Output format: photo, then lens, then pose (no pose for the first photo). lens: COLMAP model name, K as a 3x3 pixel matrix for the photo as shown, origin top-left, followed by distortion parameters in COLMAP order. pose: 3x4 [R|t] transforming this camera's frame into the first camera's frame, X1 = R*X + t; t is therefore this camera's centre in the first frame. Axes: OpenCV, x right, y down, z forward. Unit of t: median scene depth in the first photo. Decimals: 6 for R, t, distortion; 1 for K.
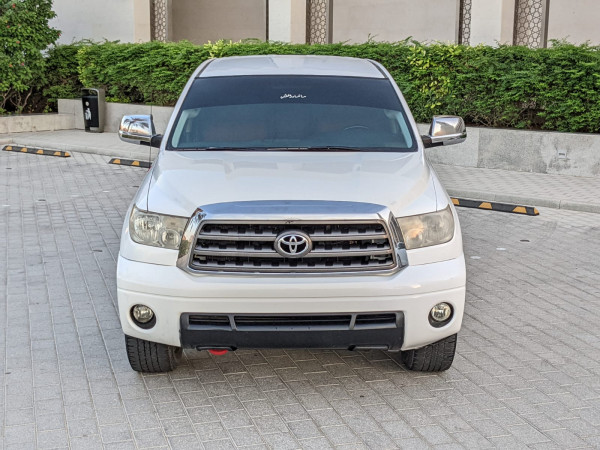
lens RADIAL K [[960.1, 0, 311.7], [0, 960.1, 226.0], [0, 0, 1]] dist [0.096104, -0.247358]
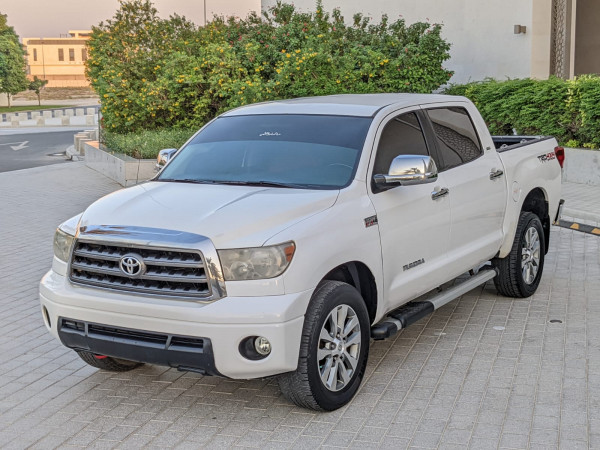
lens RADIAL K [[960.1, 0, 311.7], [0, 960.1, 226.0], [0, 0, 1]] dist [0.096104, -0.247358]
pose [[0.831047, 0.059269, -0.553035, 0.764653], [-0.079798, 0.996725, -0.013093, -0.028820], [0.550448, 0.055012, 0.833055, 0.180205]]
